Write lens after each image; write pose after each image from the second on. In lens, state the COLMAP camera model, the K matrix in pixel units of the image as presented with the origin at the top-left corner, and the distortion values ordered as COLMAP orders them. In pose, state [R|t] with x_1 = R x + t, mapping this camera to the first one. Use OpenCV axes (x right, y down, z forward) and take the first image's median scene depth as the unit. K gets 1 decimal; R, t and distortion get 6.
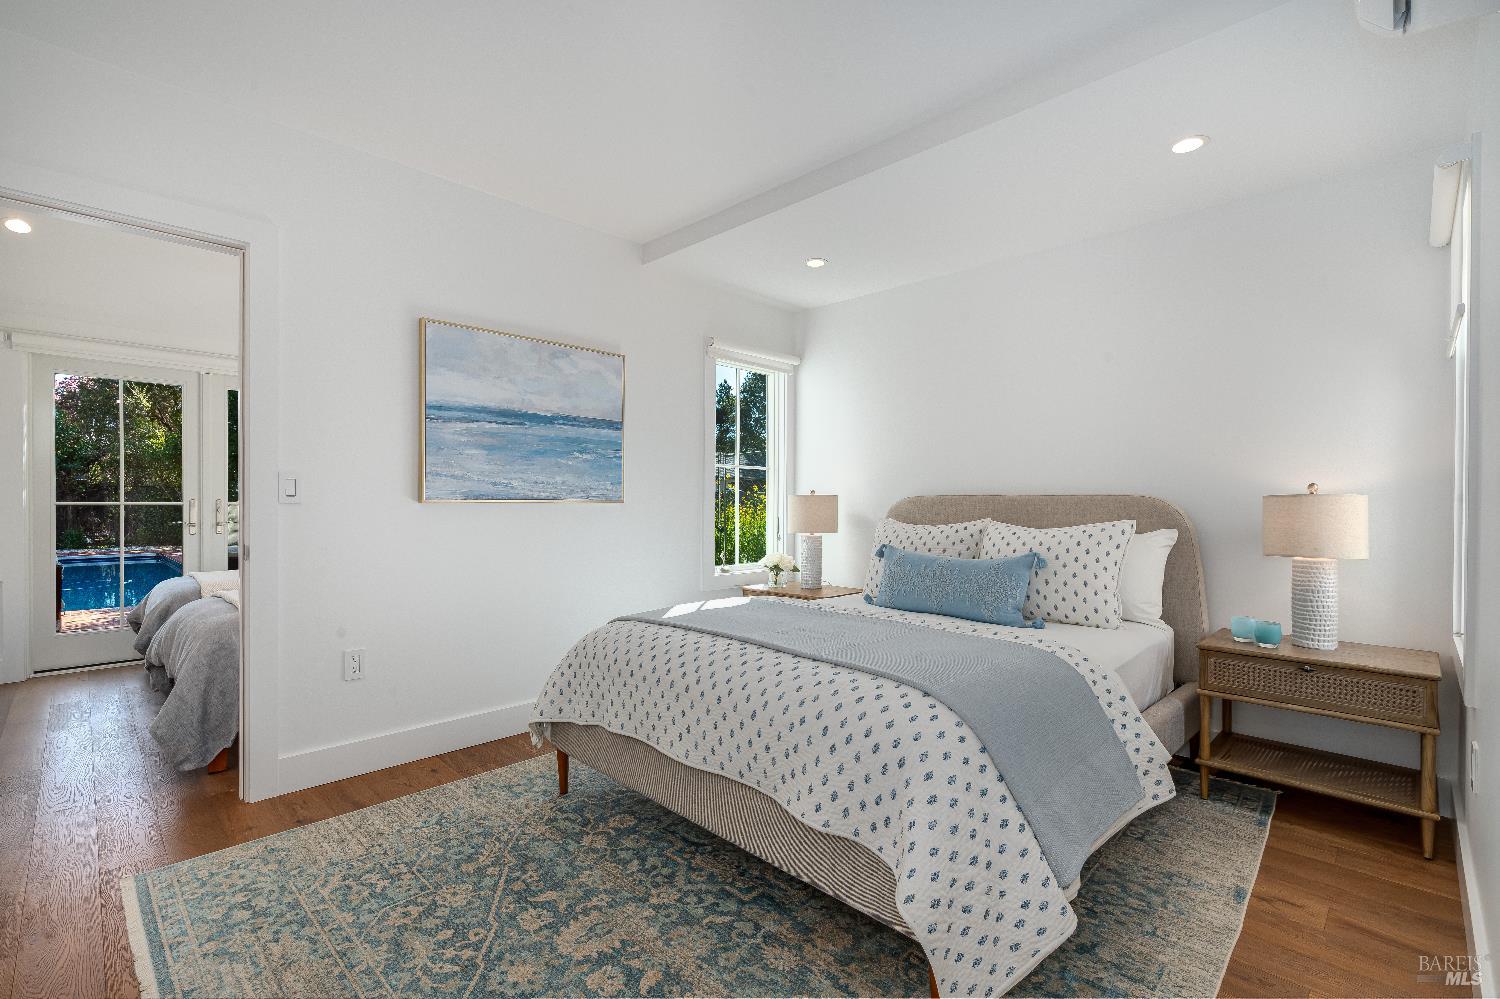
lens RADIAL K [[678.9, 0, 754.1], [0, 678.9, 513.2], [0, 0, 1]] dist [-0.001125, -0.000193]
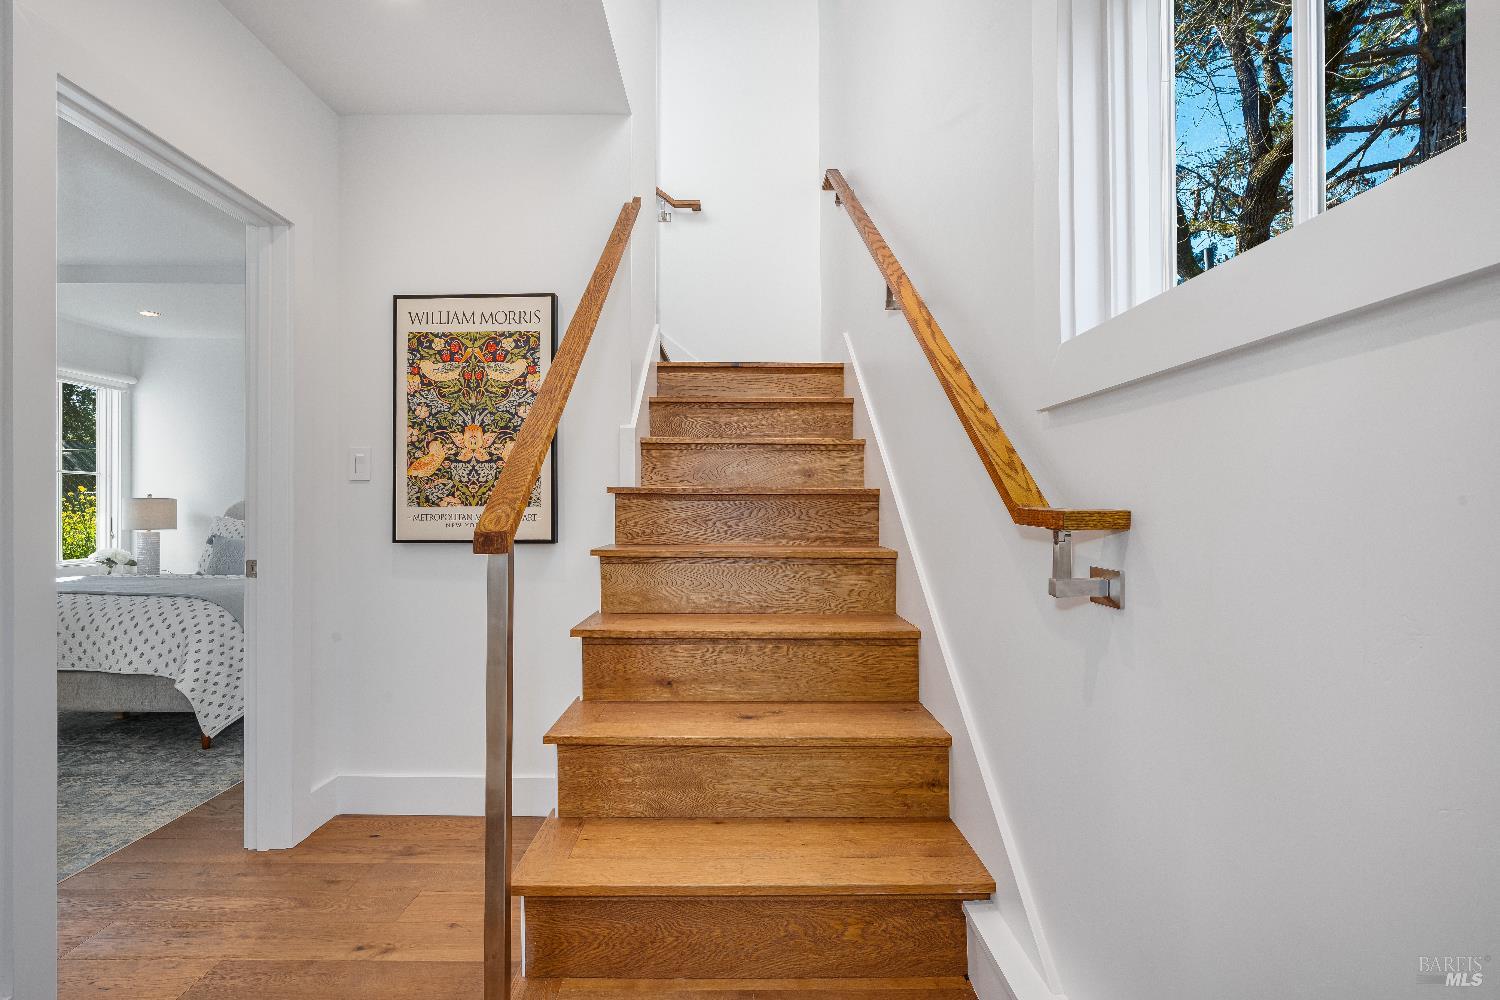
lens RADIAL K [[678.9, 0, 754.1], [0, 678.9, 513.7], [0, 0, 1]] dist [-0.001125, -0.000193]
pose [[0.708105, -0.002771, 0.706102, -0.004069], [0.006020, 0.999980, -0.002112, 0.010498], [-0.706082, 0.005746, 0.708107, -0.640751]]
